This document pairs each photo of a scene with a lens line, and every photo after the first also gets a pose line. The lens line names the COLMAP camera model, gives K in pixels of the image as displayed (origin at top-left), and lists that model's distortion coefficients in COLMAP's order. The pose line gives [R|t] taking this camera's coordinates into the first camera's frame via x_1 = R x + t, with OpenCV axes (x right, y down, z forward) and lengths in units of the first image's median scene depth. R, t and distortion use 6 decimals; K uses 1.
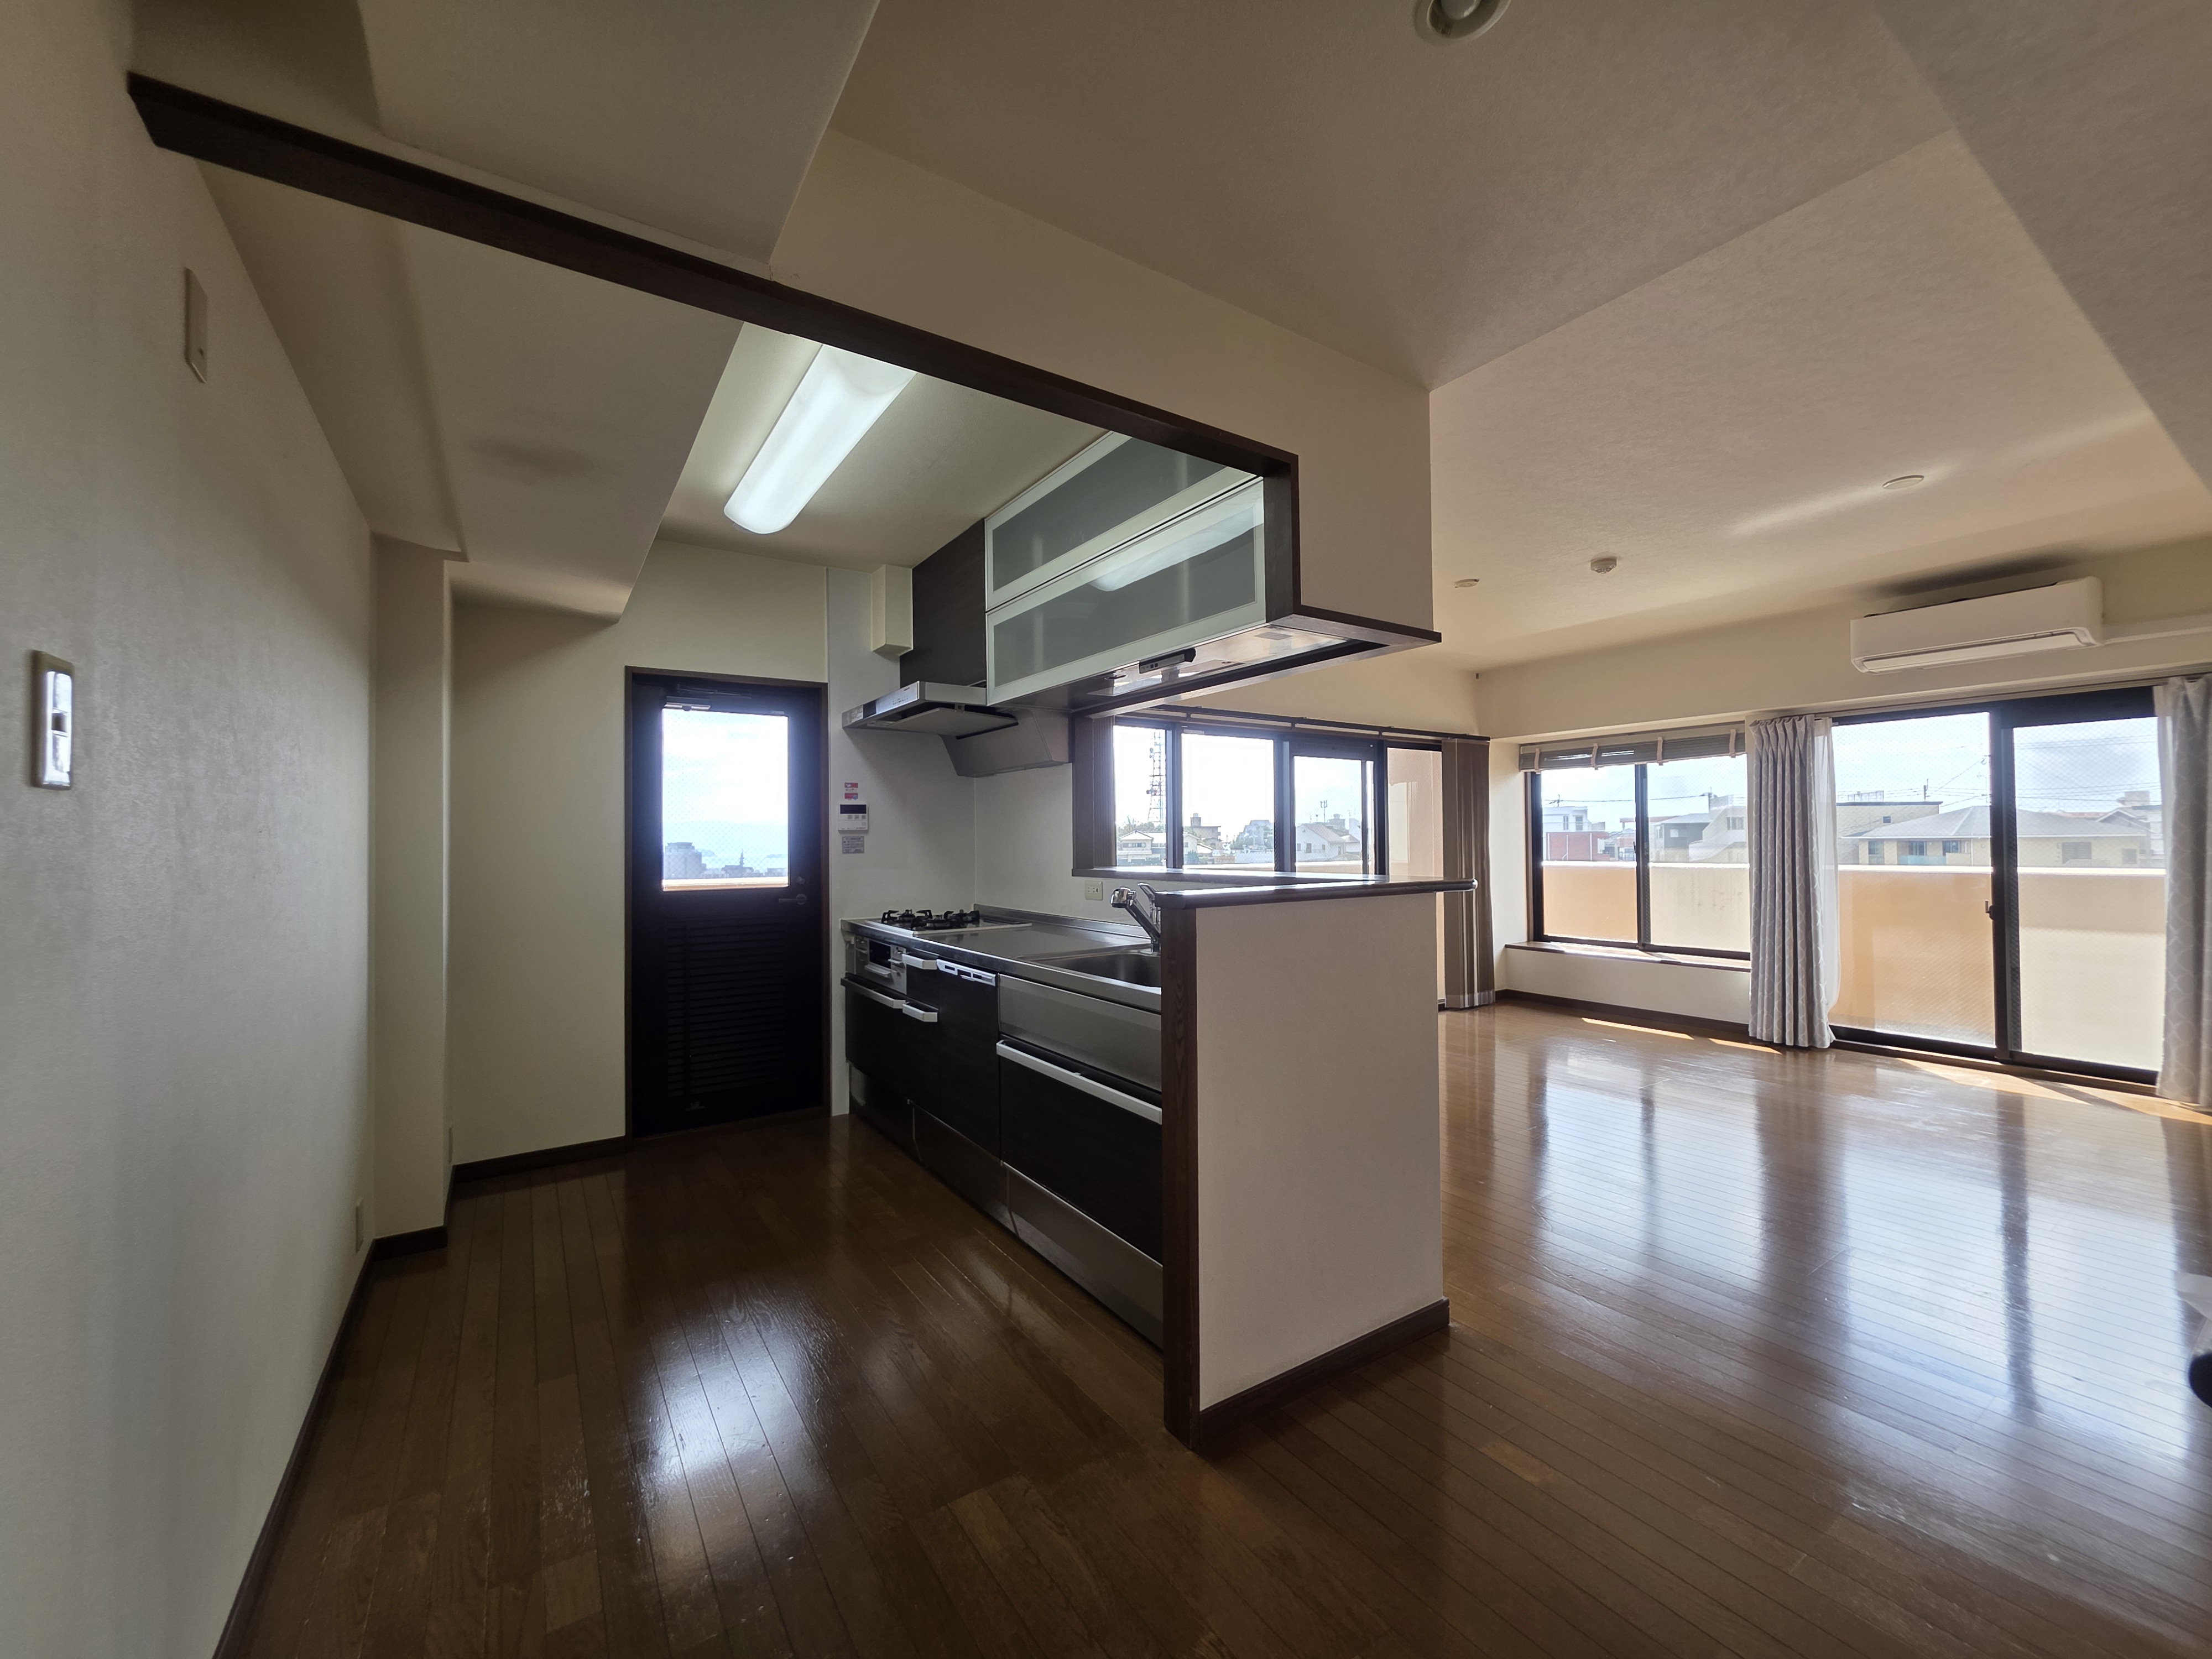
lens RADIAL K [[880.5, 0, 1106.5], [0, 880.5, 830.5], [0, 0, 1]] dist [-0.000350, -0.000787]
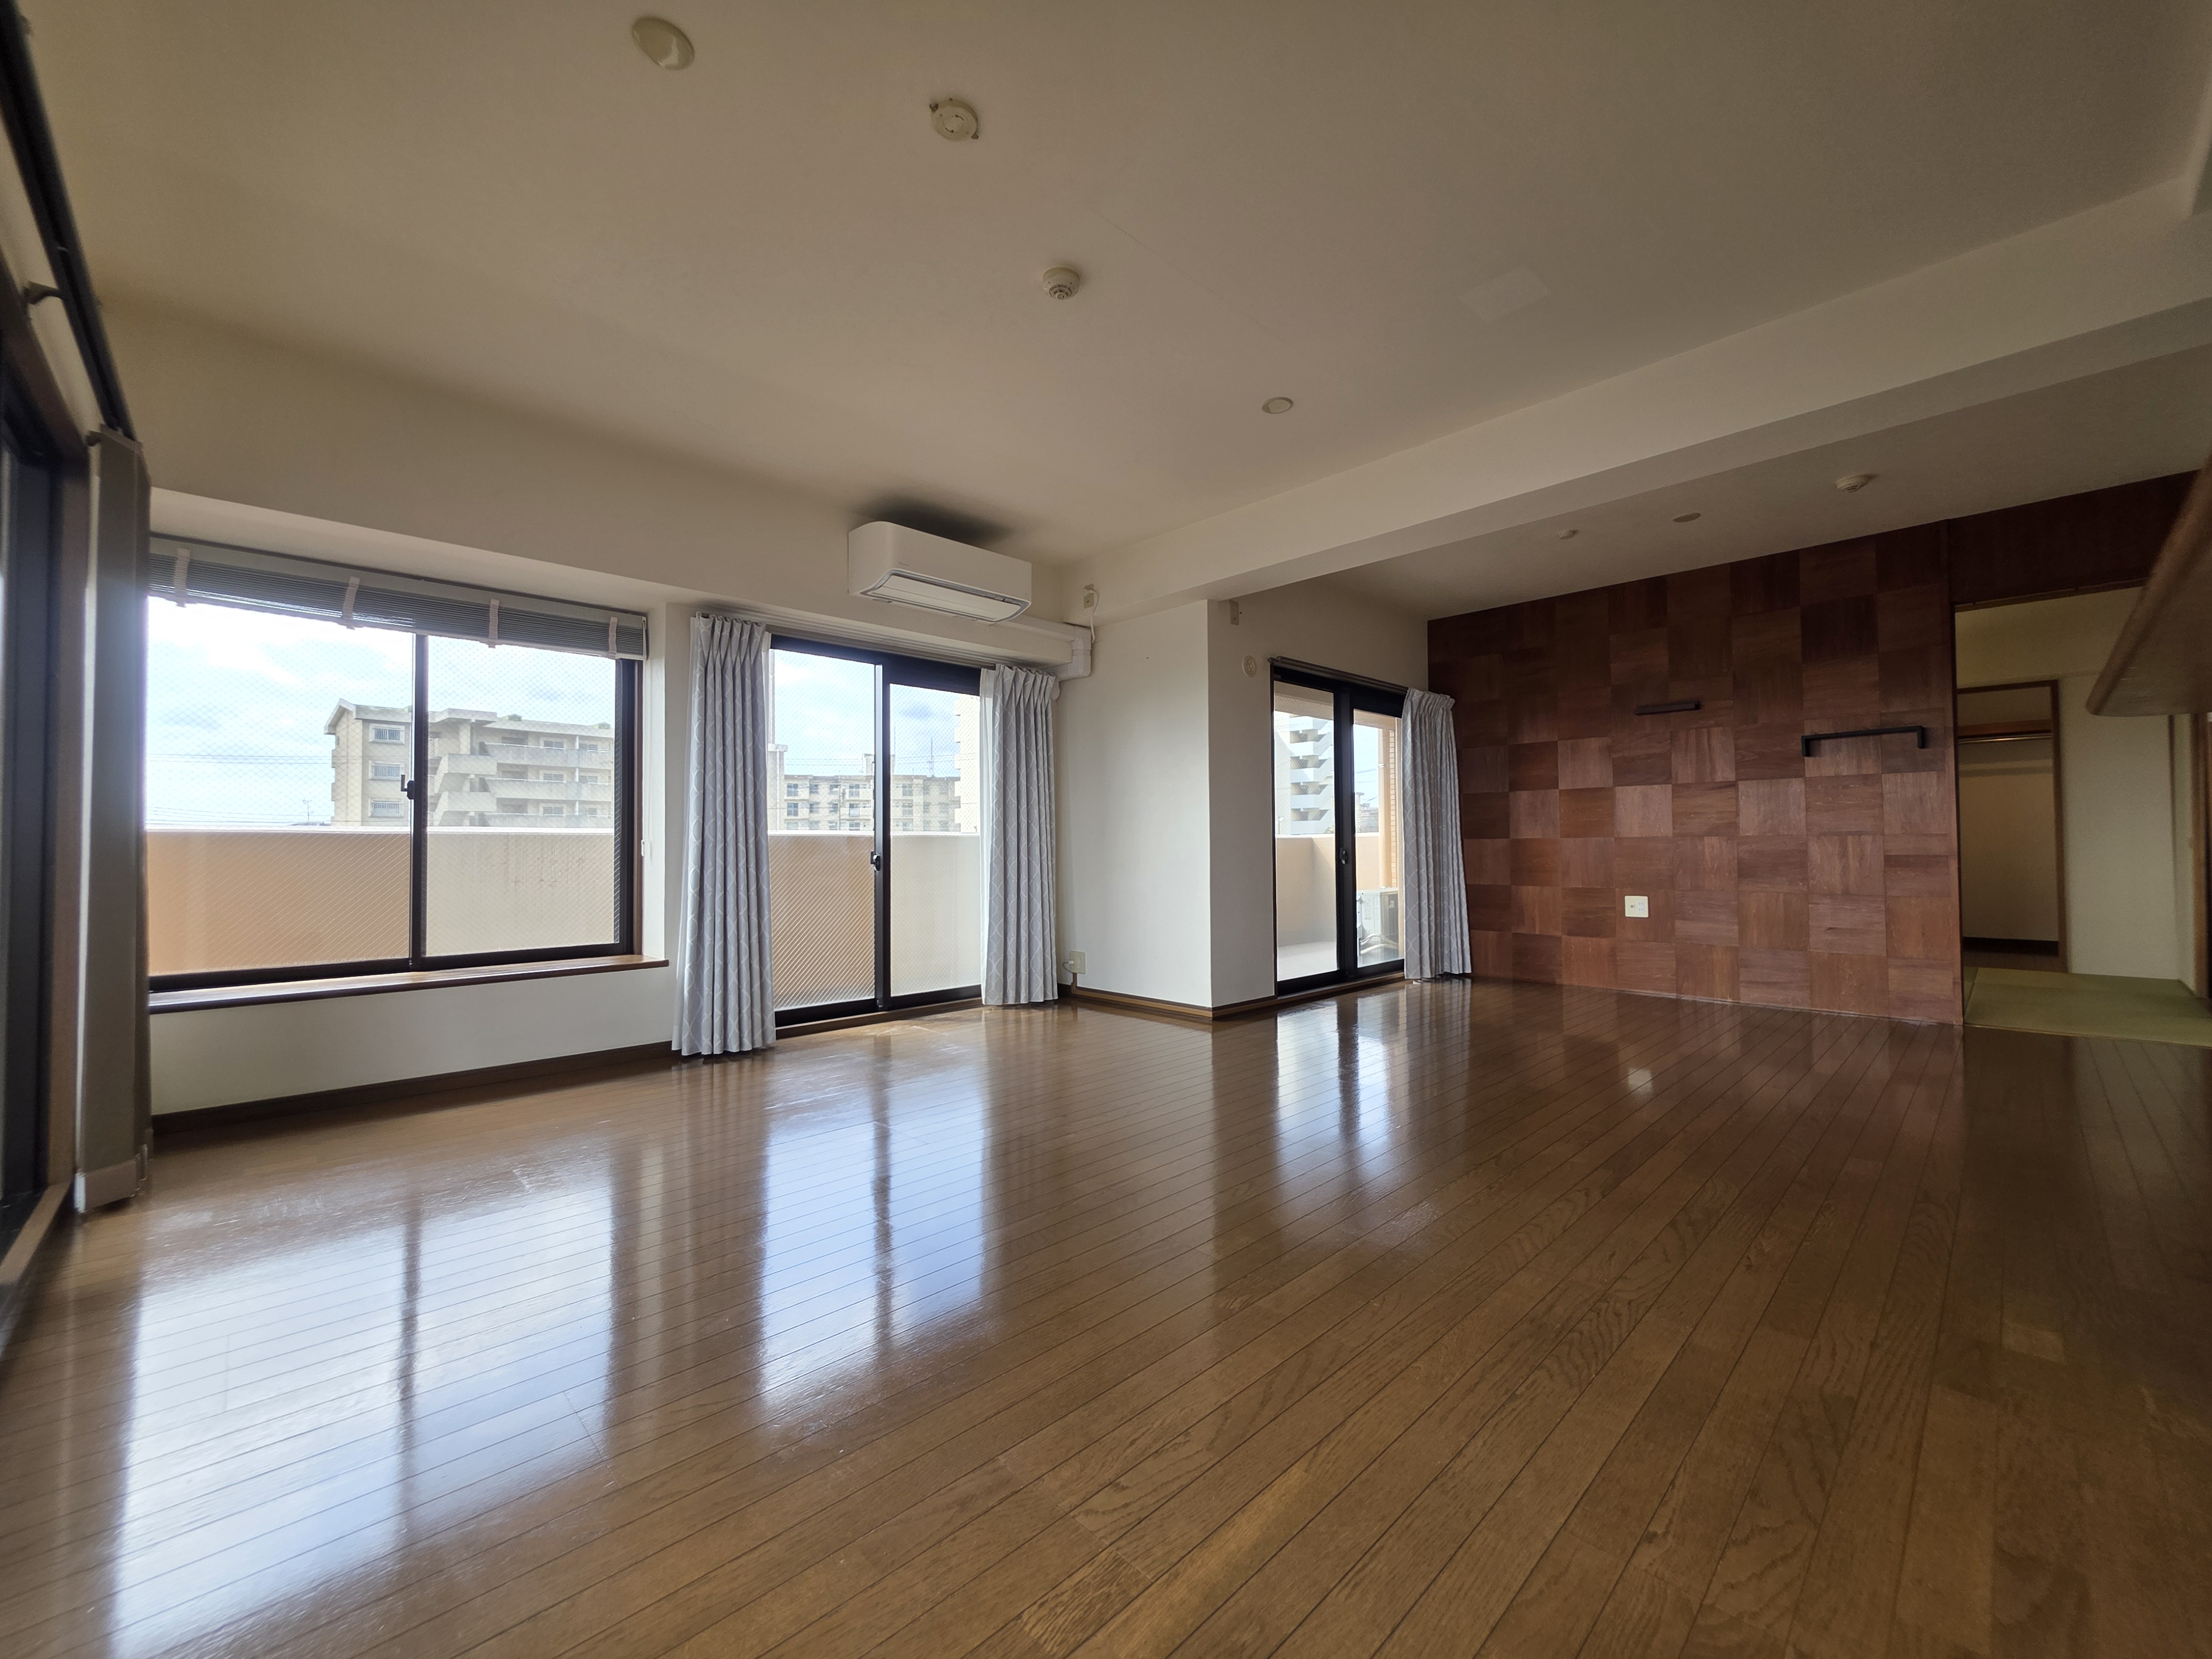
lens RADIAL K [[880.5, 0, 1098.8], [0, 880.5, 825.8], [0, 0, 1]] dist [-0.000350, -0.000787]
pose [[-0.186052, 0.034259, 0.981942, -0.025358], [-0.008077, 0.999305, -0.036395, 0.076739], [-0.982507, -0.014703, -0.185646, 0.844913]]
